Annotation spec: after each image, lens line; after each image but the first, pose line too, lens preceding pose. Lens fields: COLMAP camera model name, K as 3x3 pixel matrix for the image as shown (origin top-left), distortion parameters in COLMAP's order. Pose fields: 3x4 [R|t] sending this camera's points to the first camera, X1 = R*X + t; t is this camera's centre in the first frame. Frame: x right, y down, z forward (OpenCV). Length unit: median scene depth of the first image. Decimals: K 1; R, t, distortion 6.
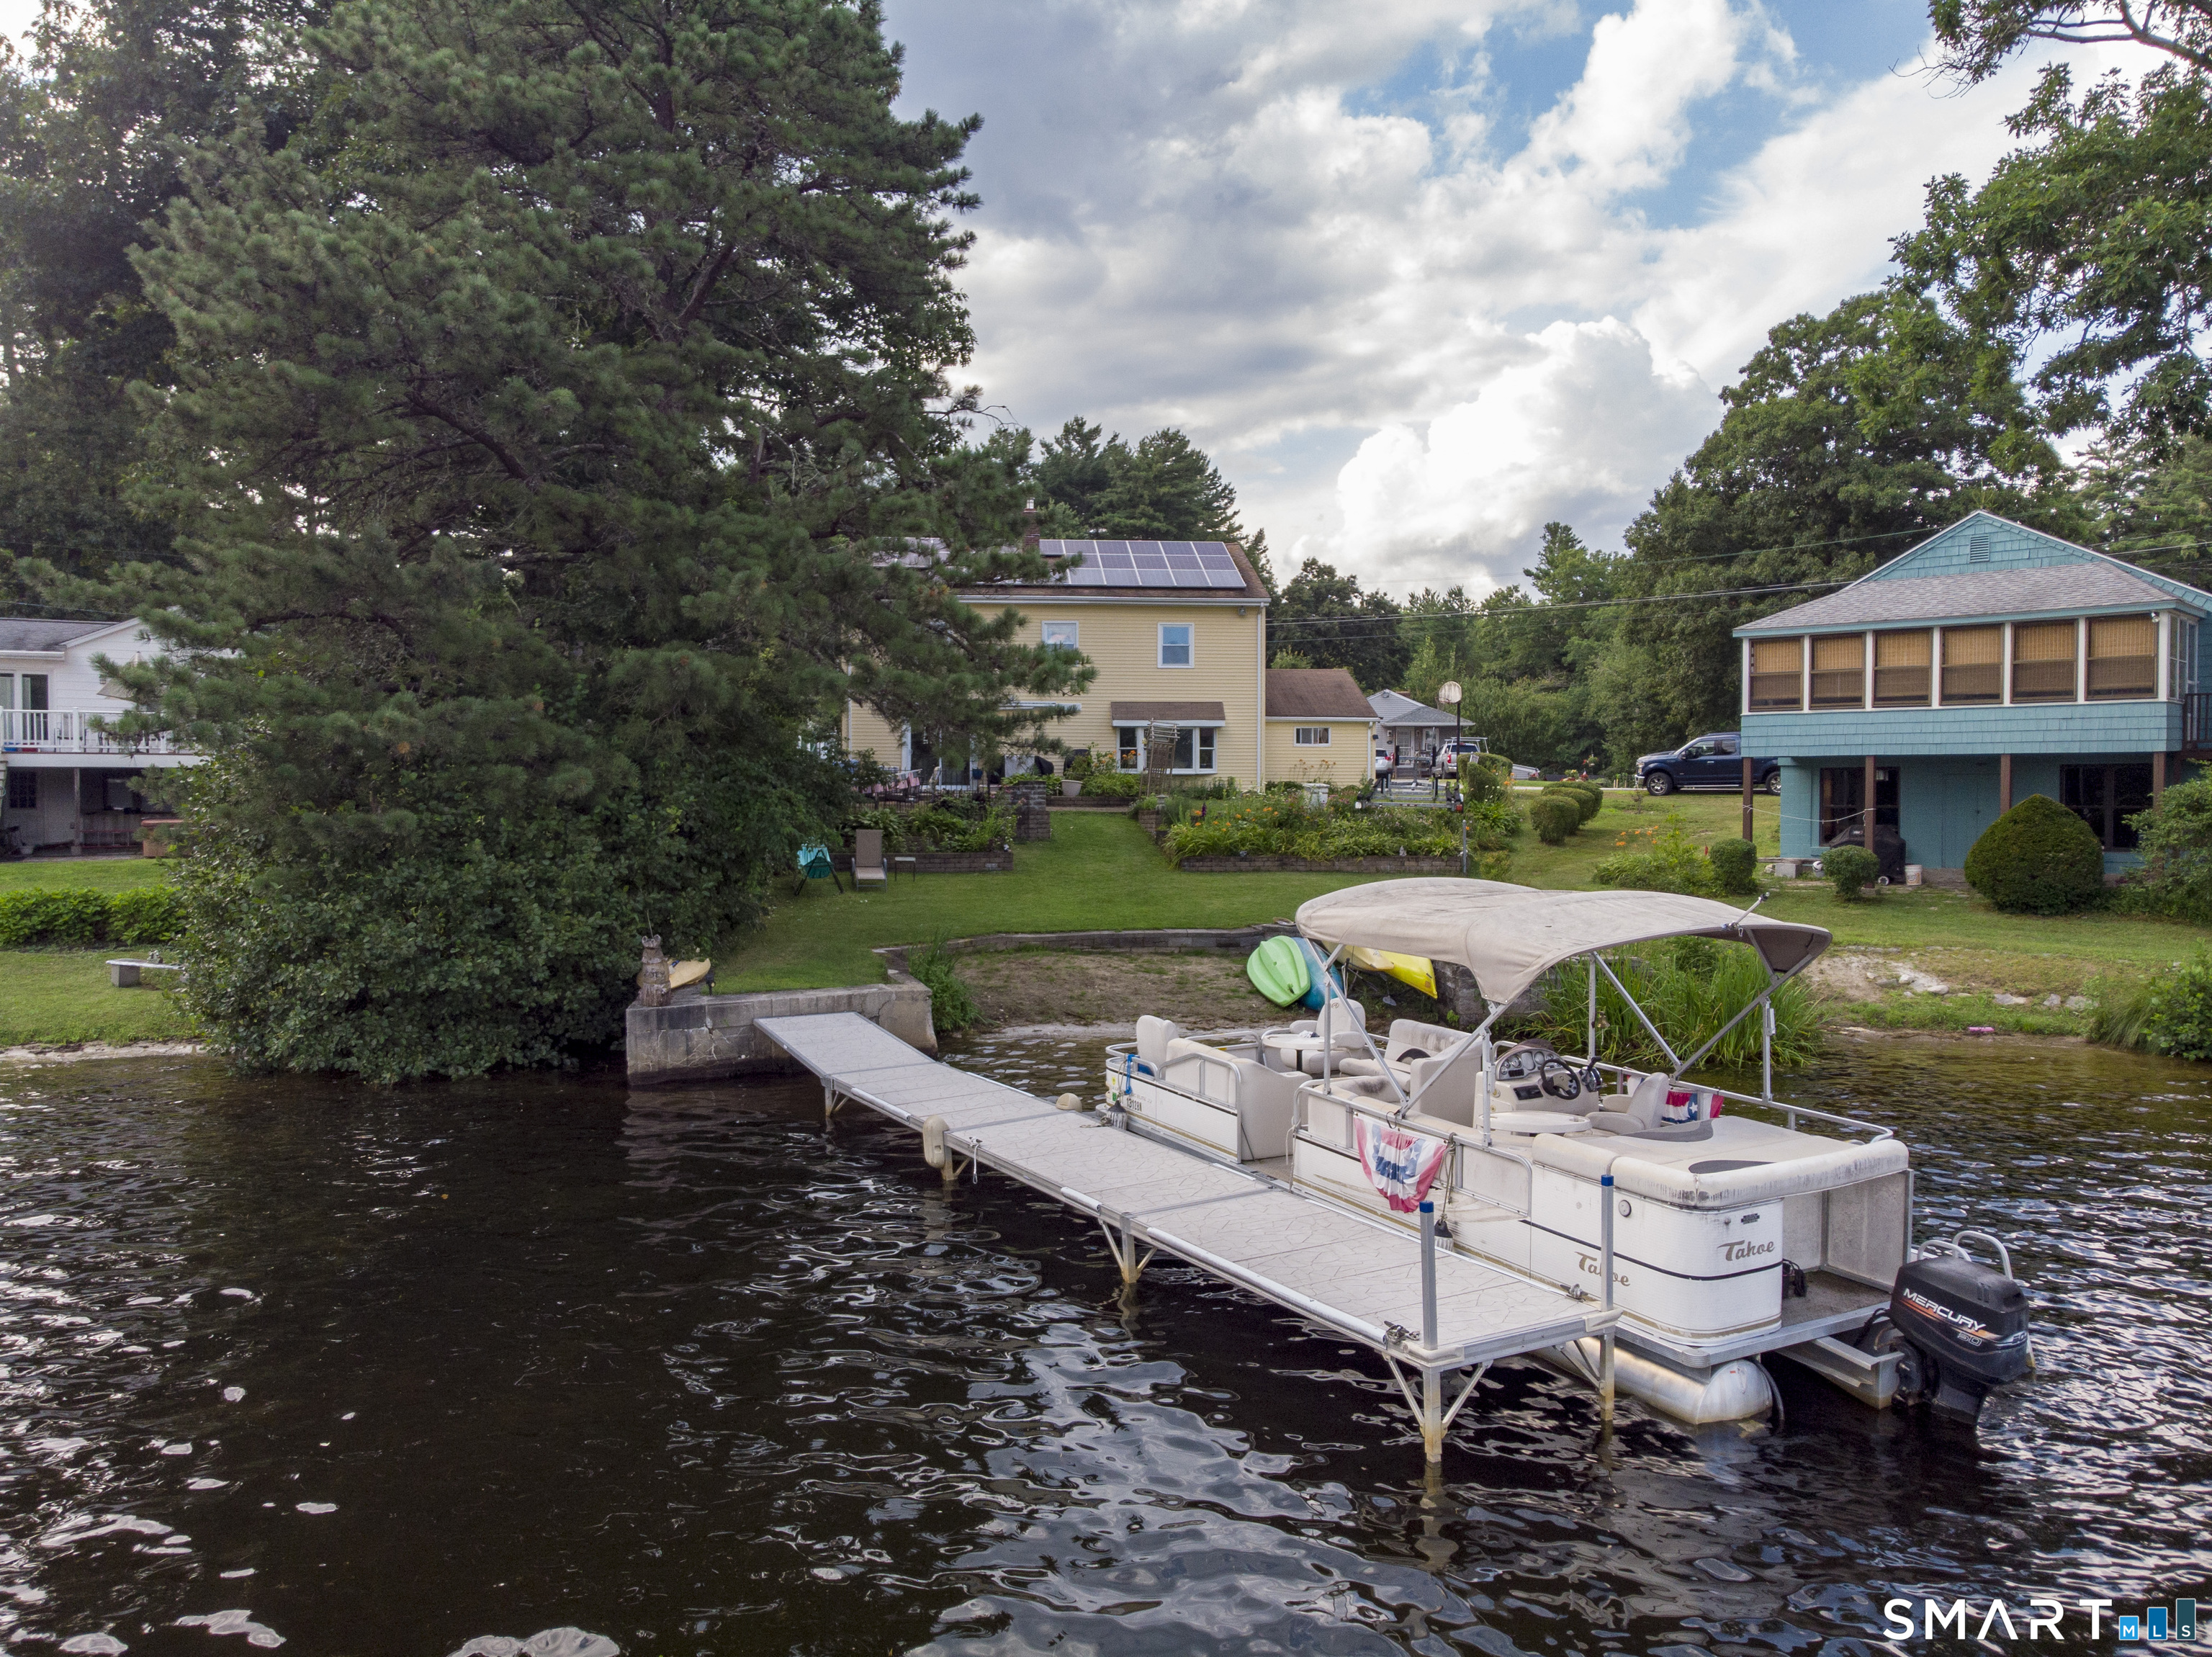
lens RADIAL K [[1555.5, 0, 1106.0], [0, 1555.5, 828.5], [0, 0, 1]] dist [-0.001865, -0.007173]
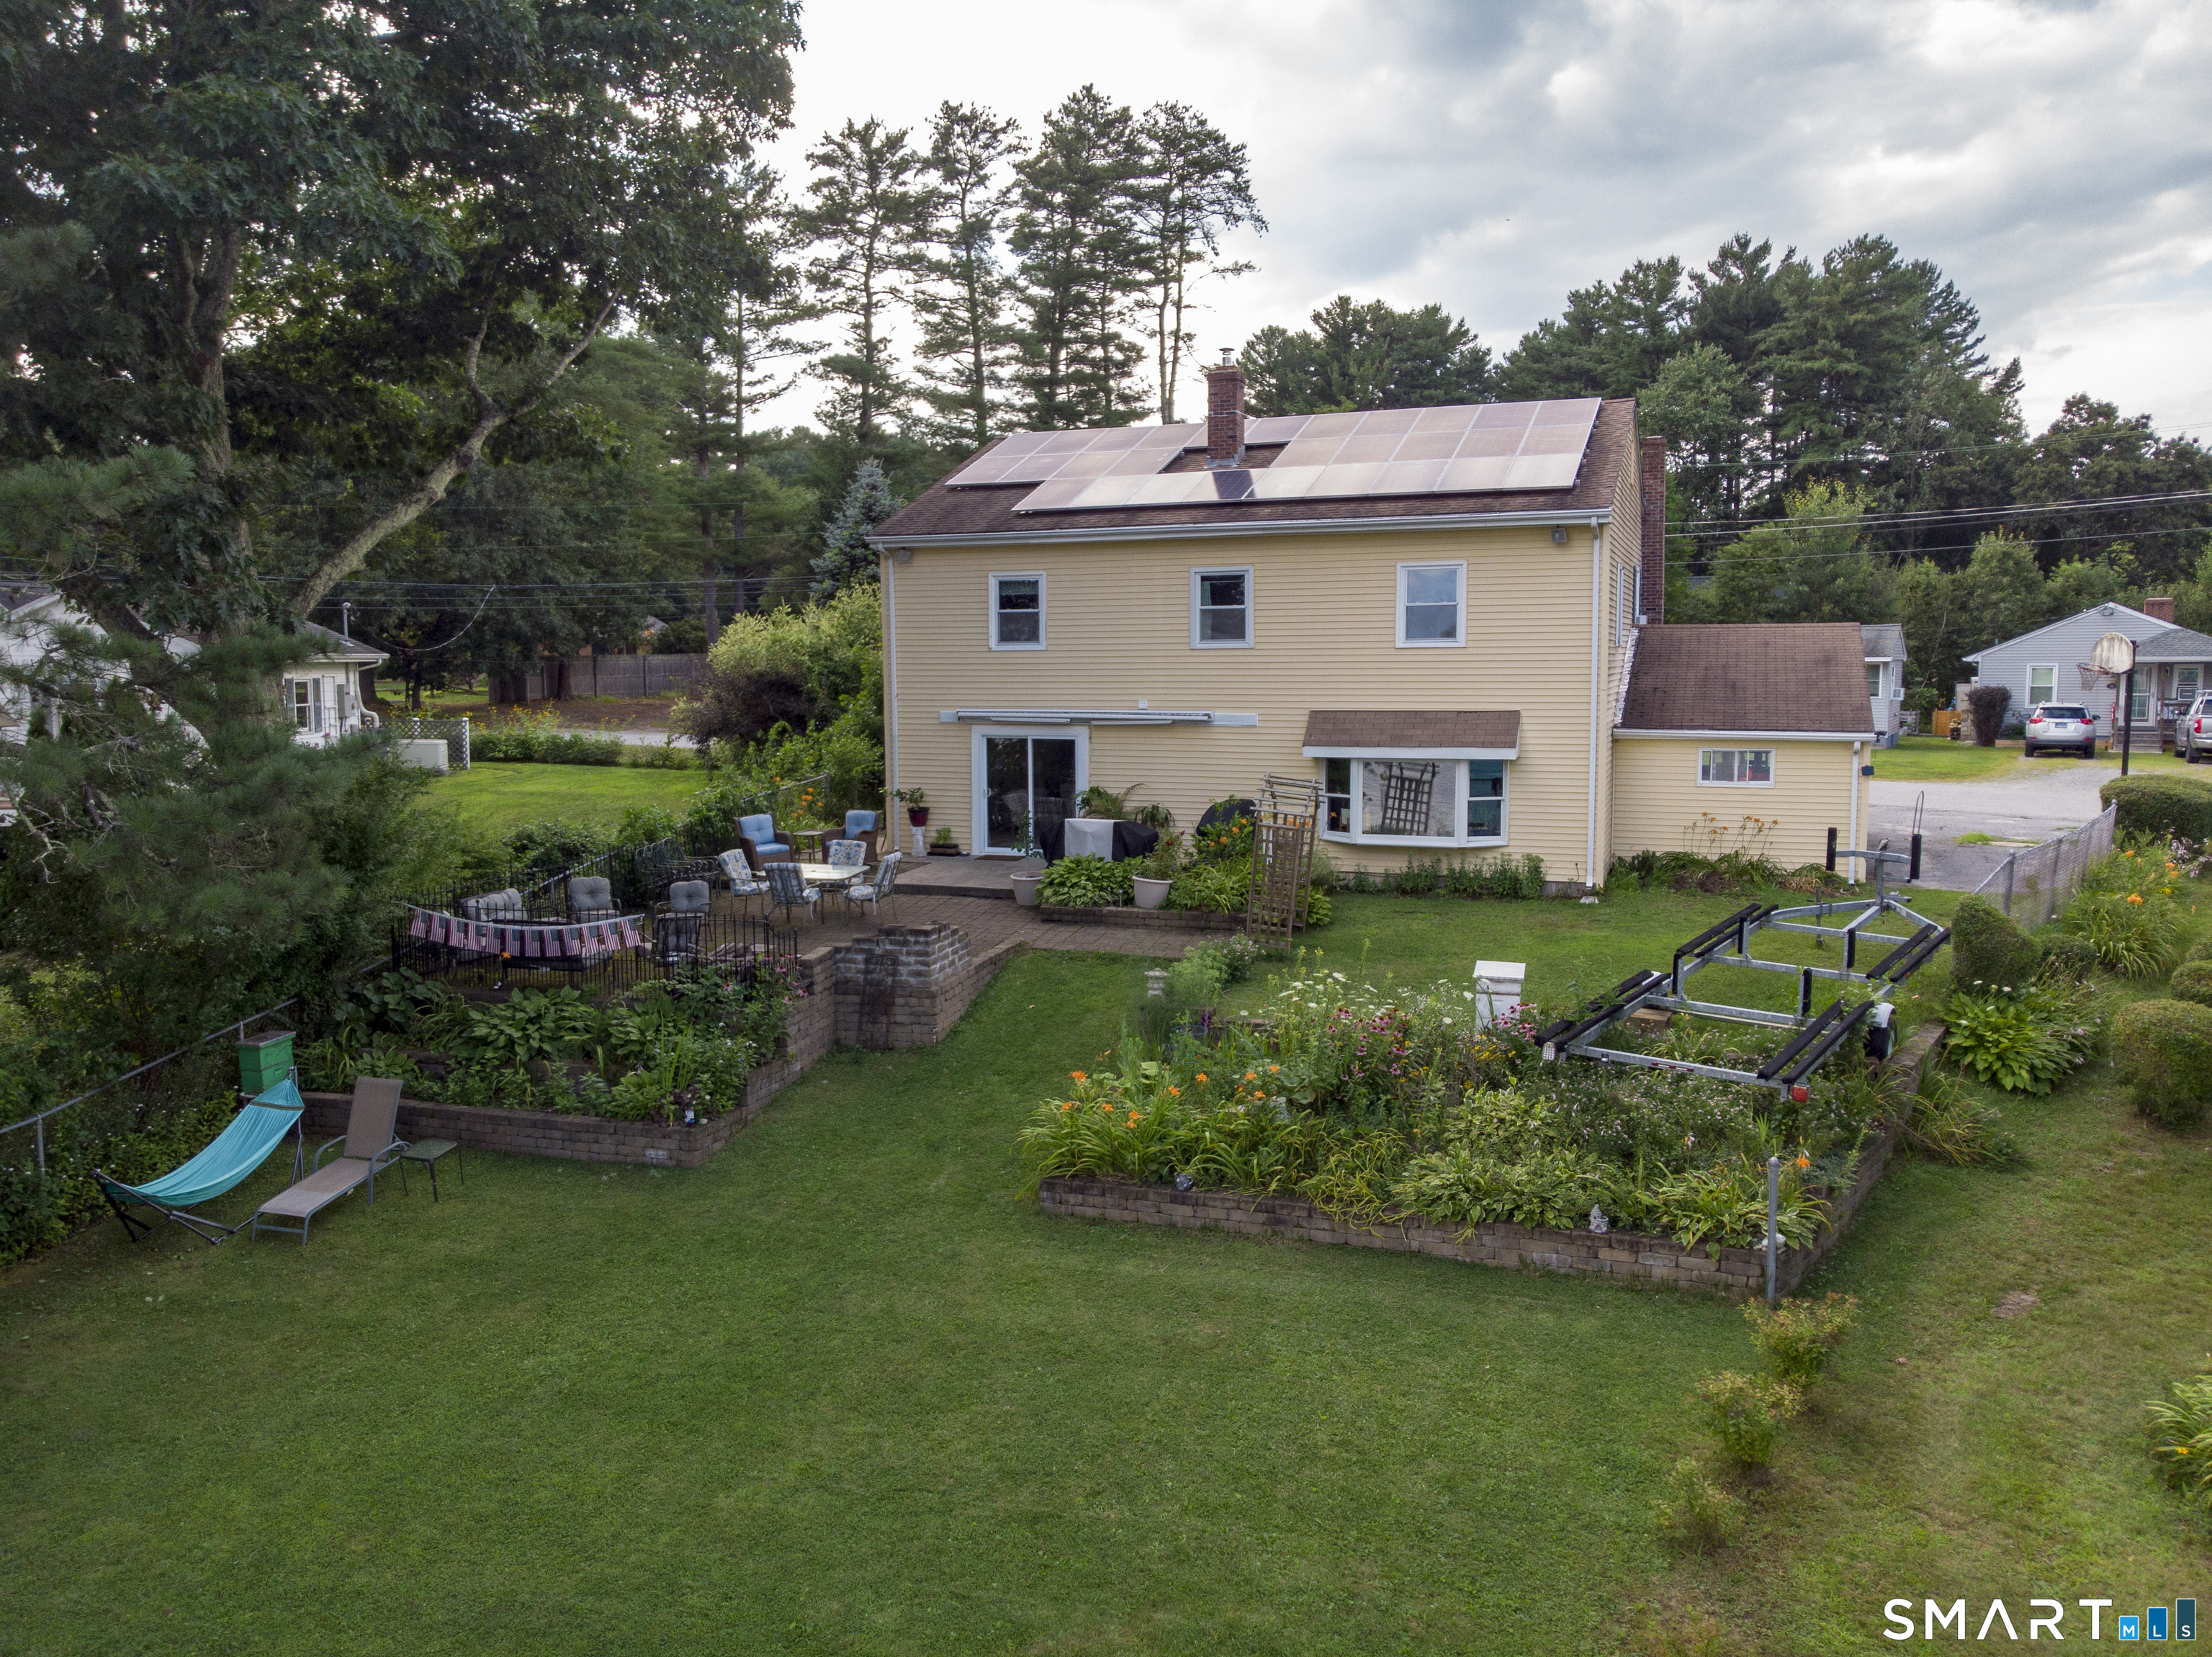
lens RADIAL K [[1564.4, 0, 1106.0], [0, 1564.4, 828.5], [0, 0, 1]] dist [0.005565, -0.067867]
pose [[0.893121, 0.035853, -0.448386, 0.059013], [-0.002519, 0.997202, 0.074718, -0.025298], [0.449810, -0.065603, 0.890712, 0.144510]]
